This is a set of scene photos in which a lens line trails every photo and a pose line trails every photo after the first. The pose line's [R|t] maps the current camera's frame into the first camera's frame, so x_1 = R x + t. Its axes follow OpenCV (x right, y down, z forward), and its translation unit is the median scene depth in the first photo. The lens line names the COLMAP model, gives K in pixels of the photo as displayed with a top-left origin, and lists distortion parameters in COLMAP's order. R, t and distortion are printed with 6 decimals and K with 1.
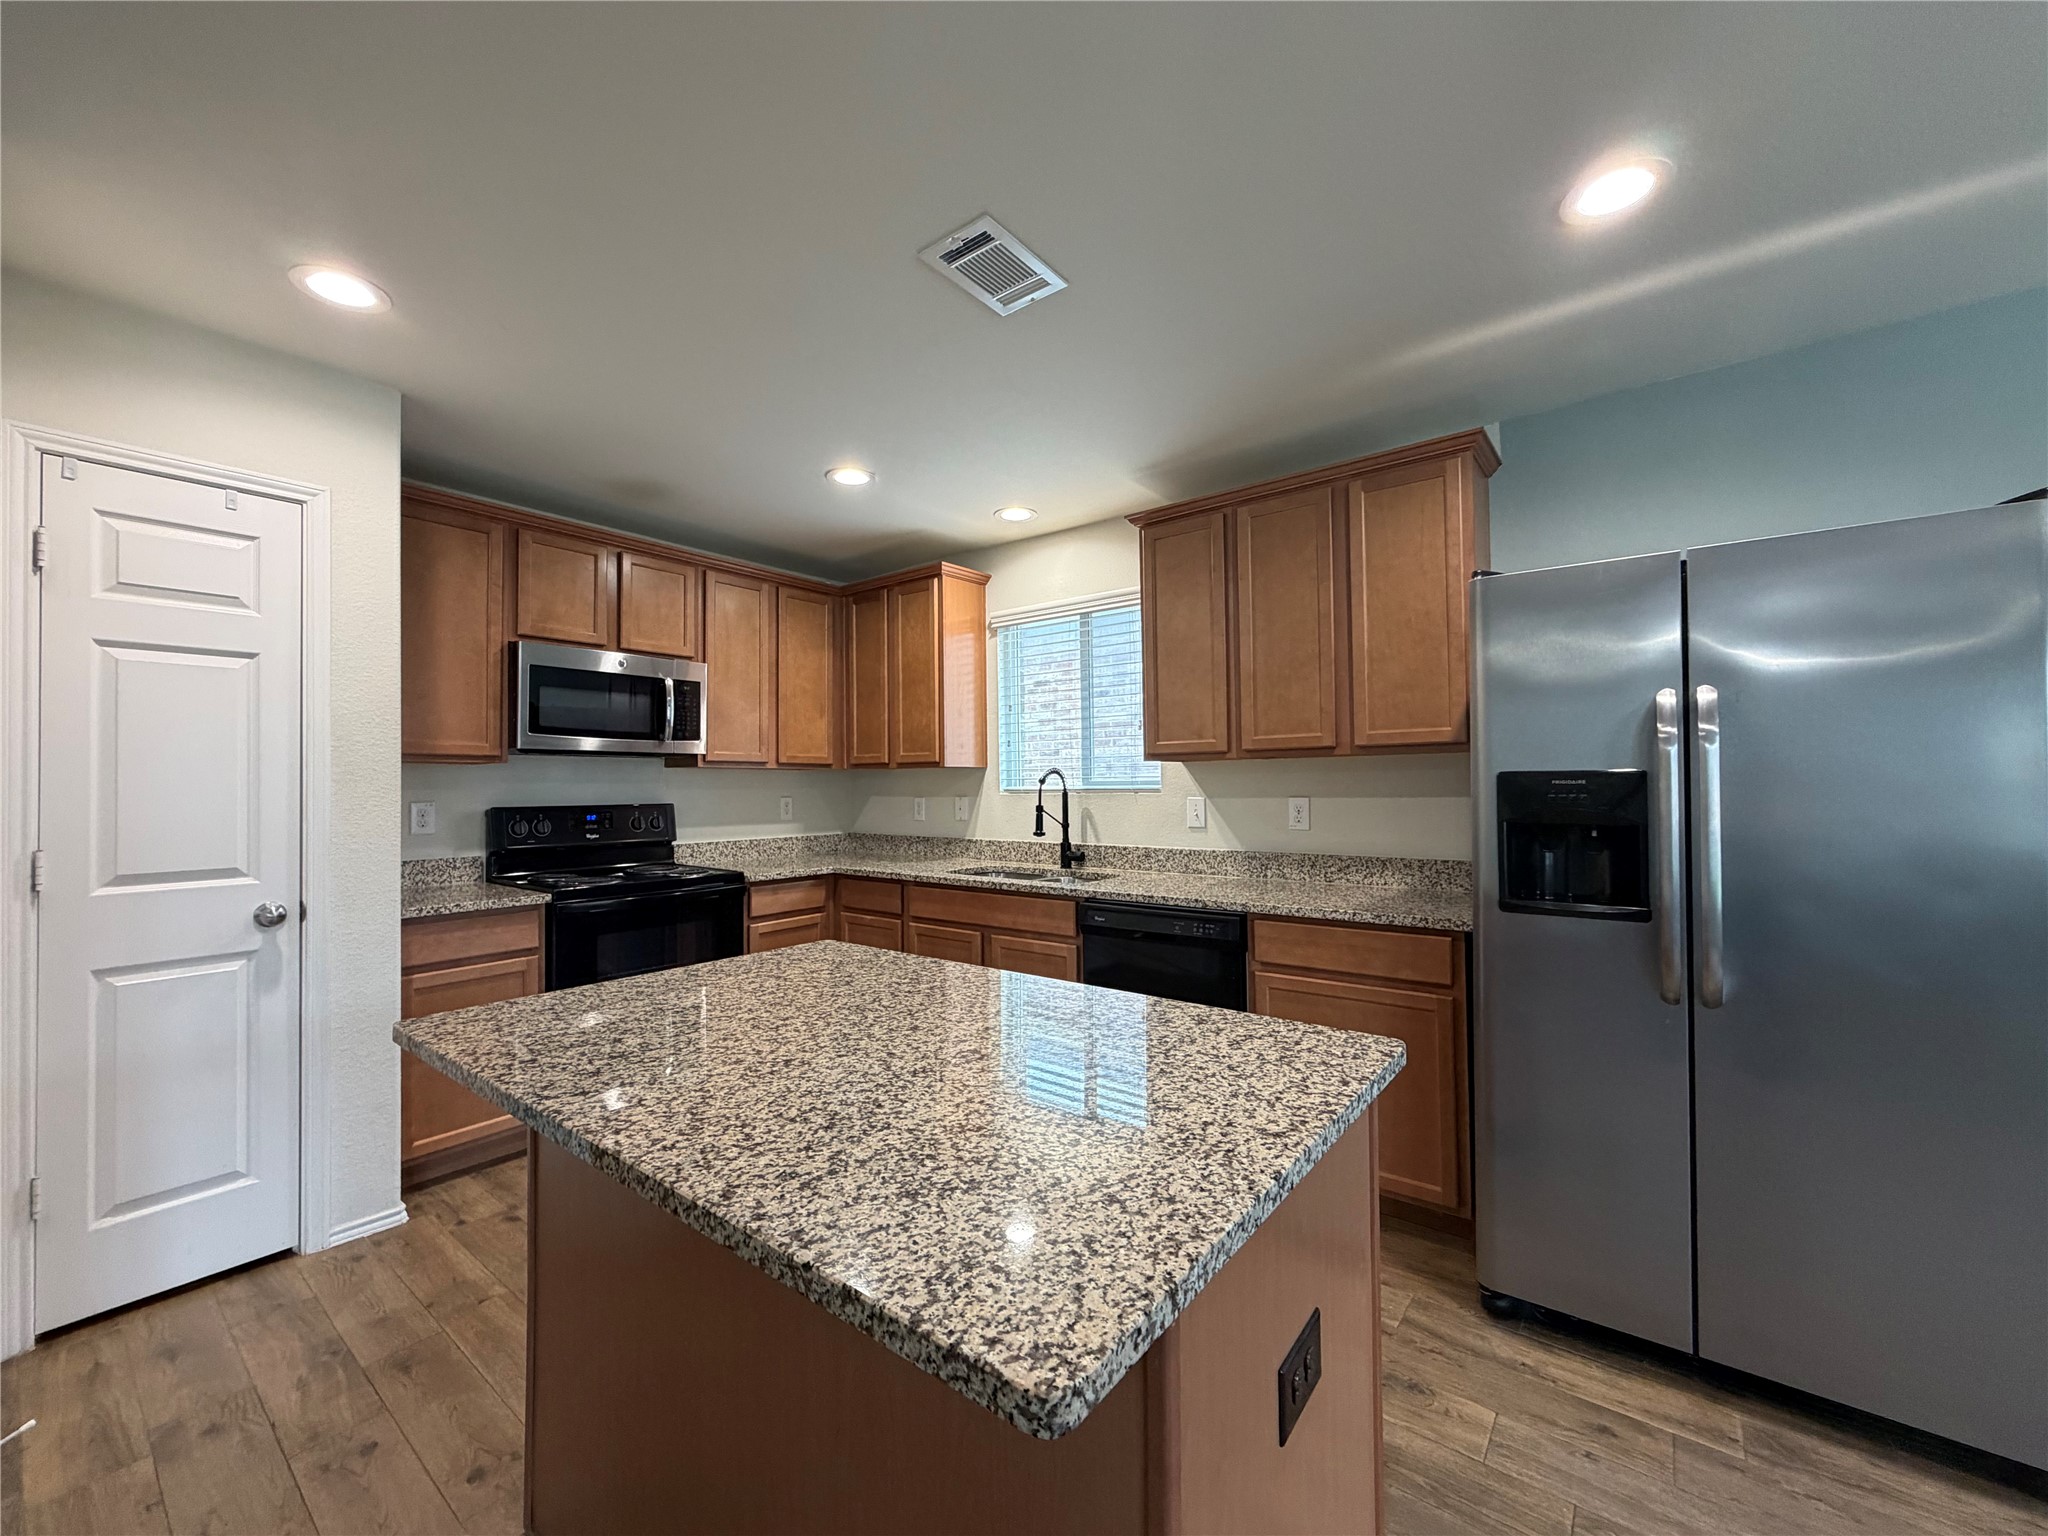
lens RADIAL K [[816.0, 0, 1017.3], [0, 816.0, 772.4], [0, 0, 1]] dist [-0.002121, 0.000586]
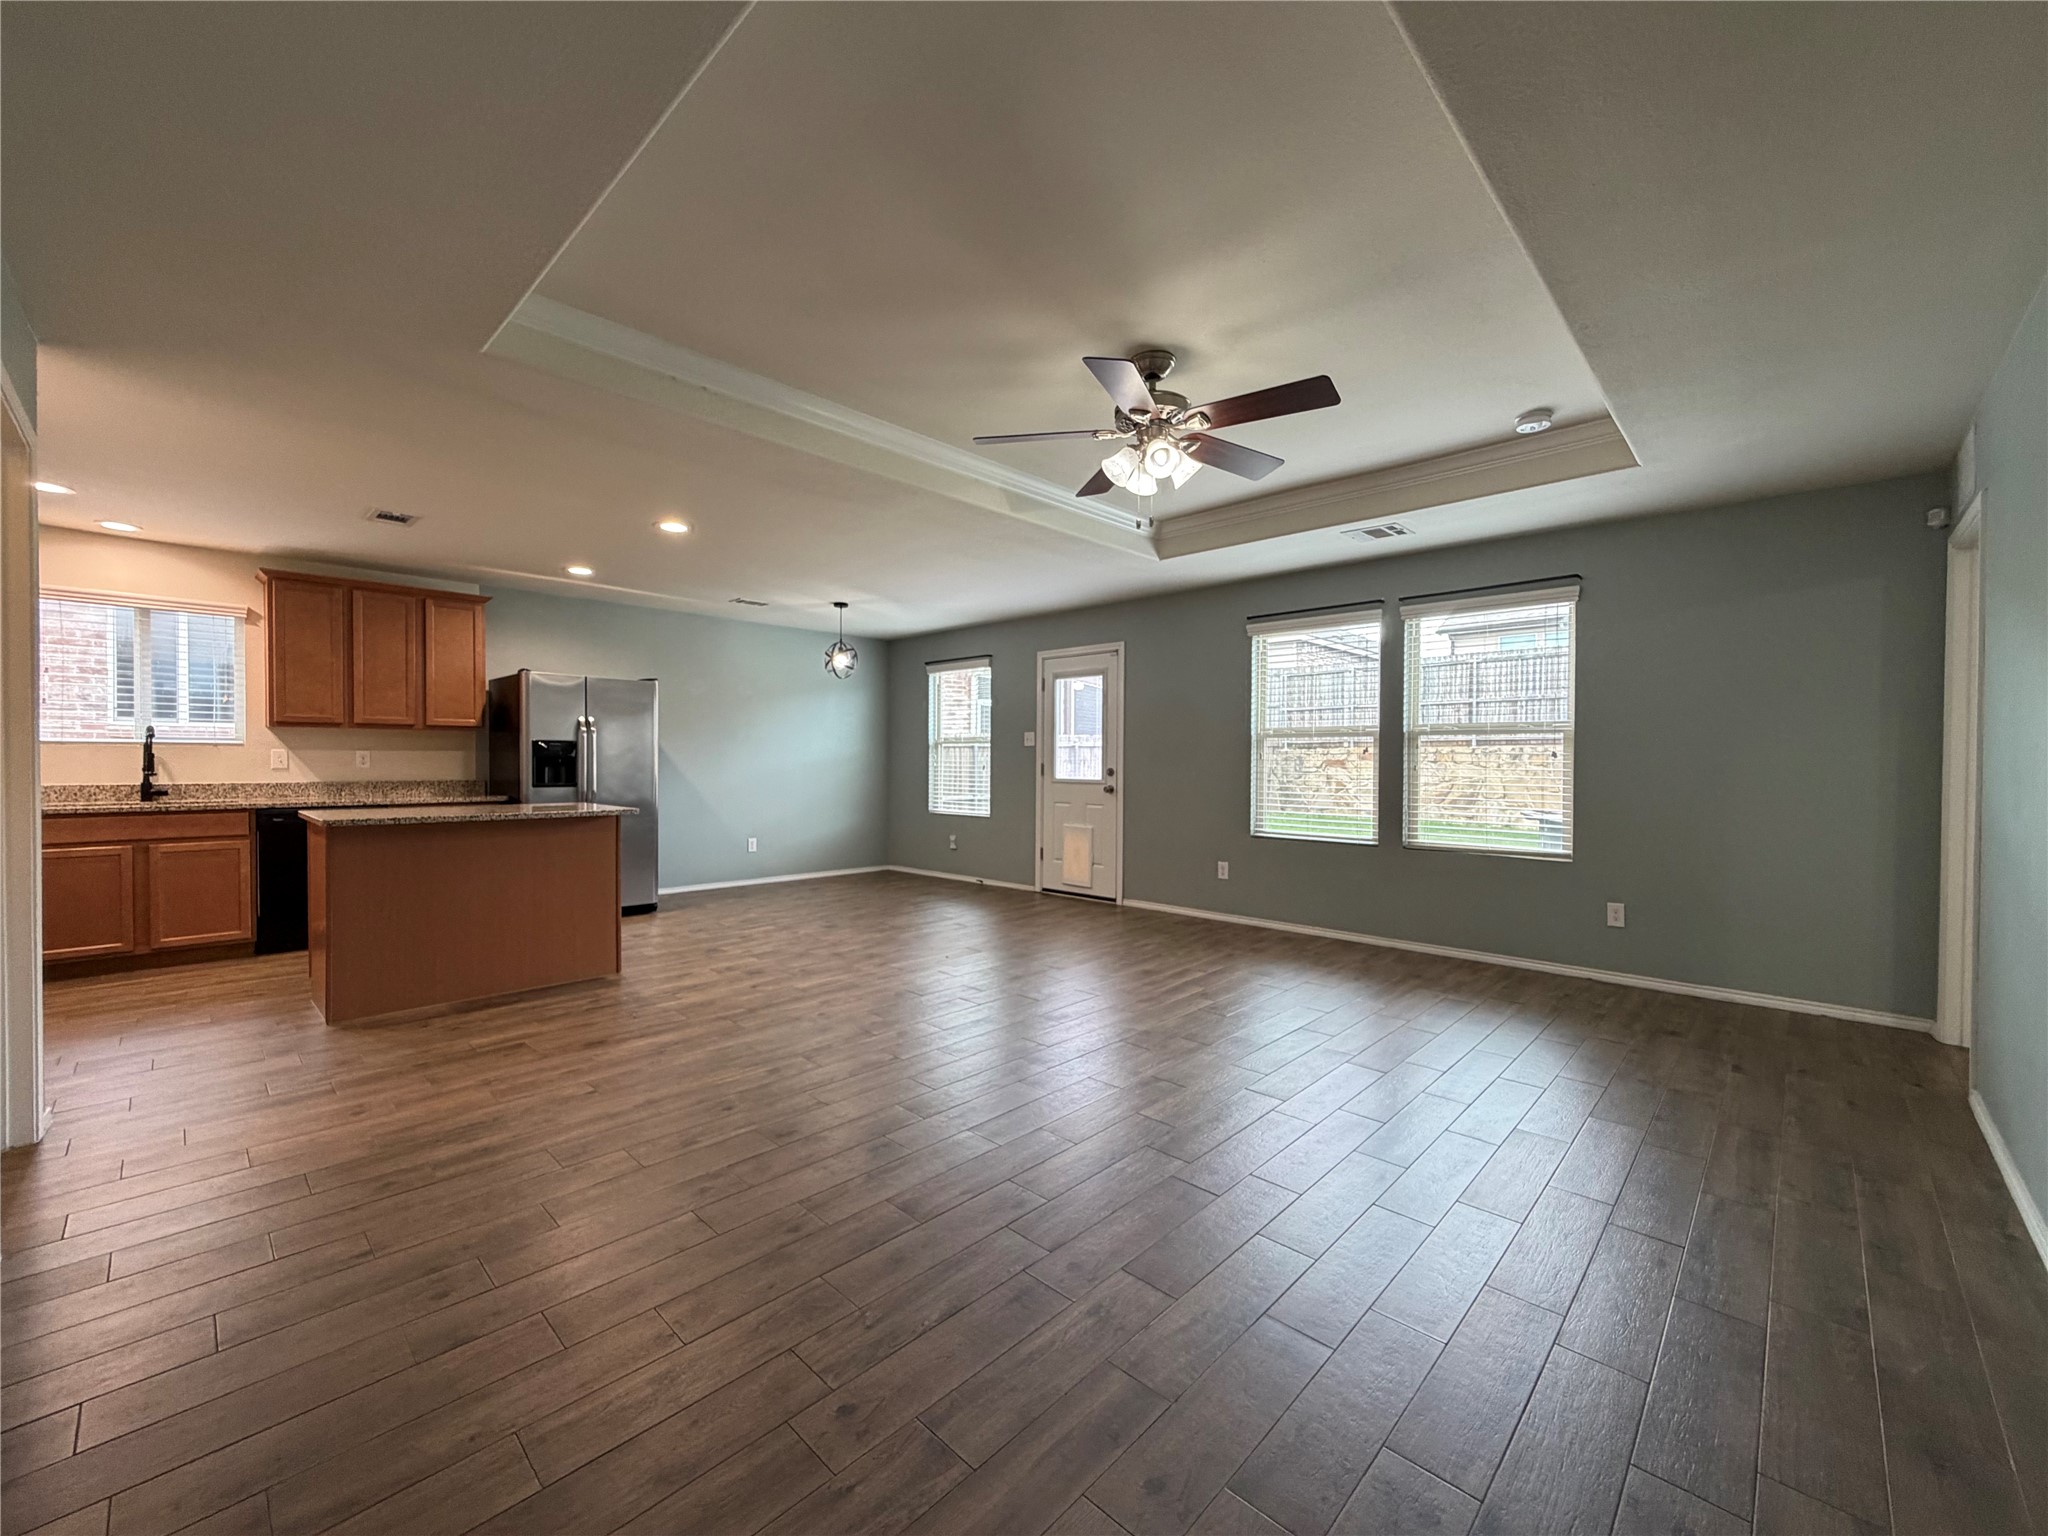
lens RADIAL K [[816.0, 0, 1017.3], [0, 816.0, 772.4], [0, 0, 1]] dist [-0.002121, 0.000586]
pose [[0.099443, -0.004245, 0.995034, -1.144131], [-0.018901, 0.999802, 0.006154, 0.036095], [-0.994864, -0.019419, 0.099343, -0.541157]]
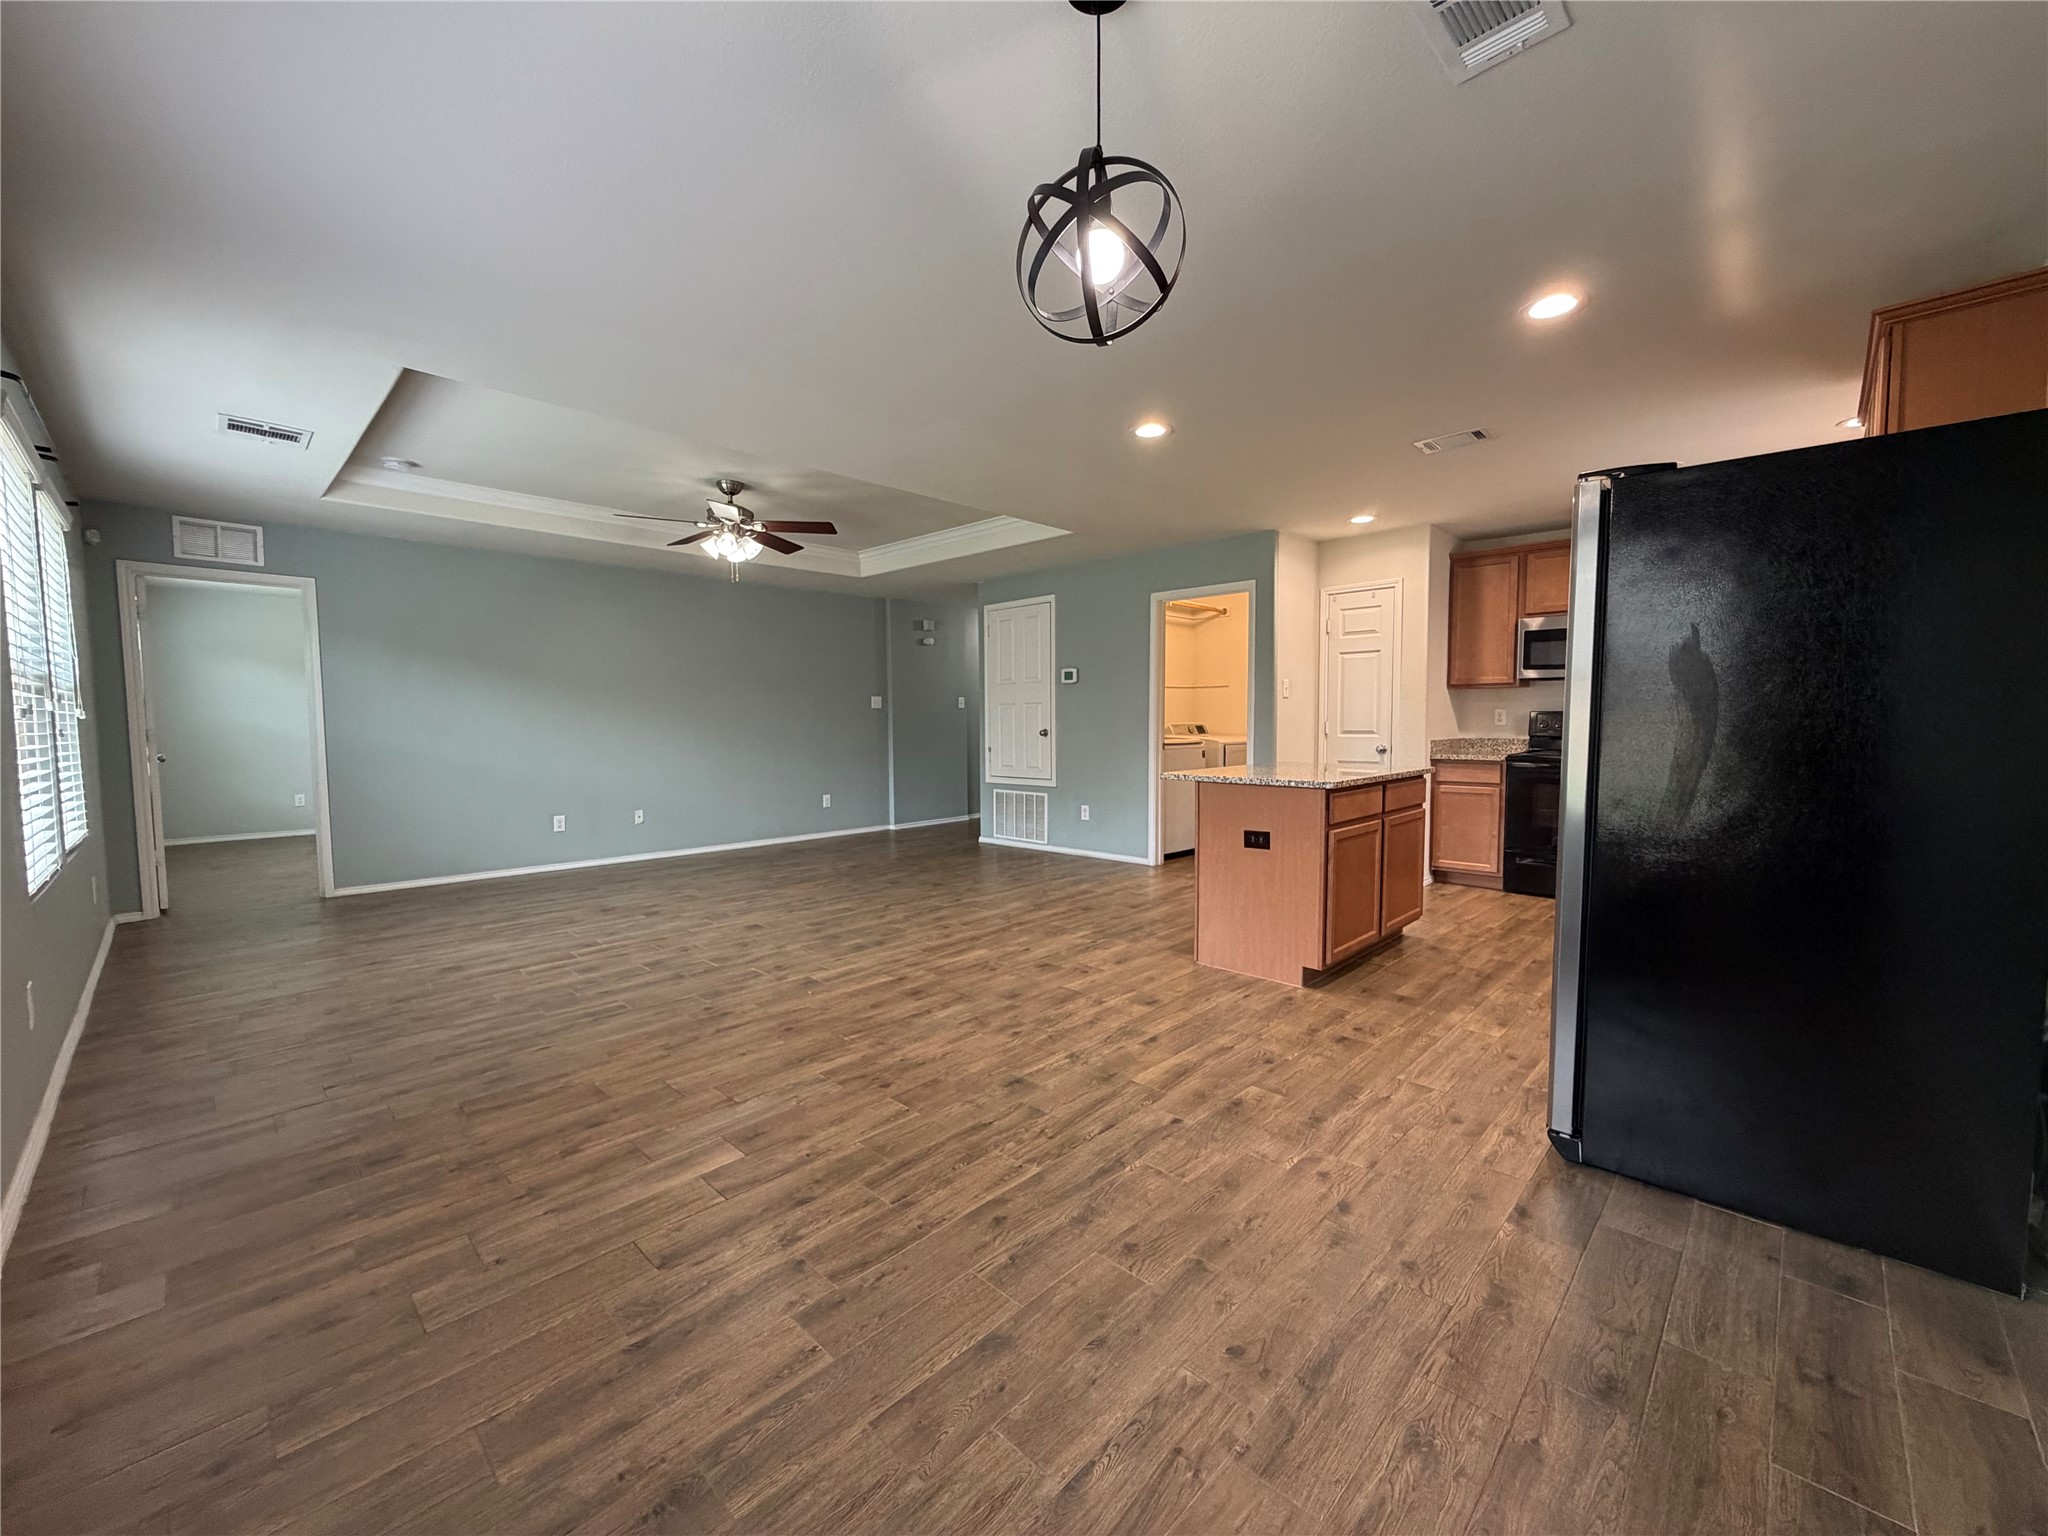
lens RADIAL K [[816.0, 0, 1017.3], [0, 816.0, 772.4], [0, 0, 1]] dist [-0.002121, 0.000586]
pose [[-0.102542, 0.073933, -0.991977, 1.137988], [0.019449, 0.997192, 0.072312, 0.022964], [0.994539, -0.011878, -0.103692, 0.060188]]
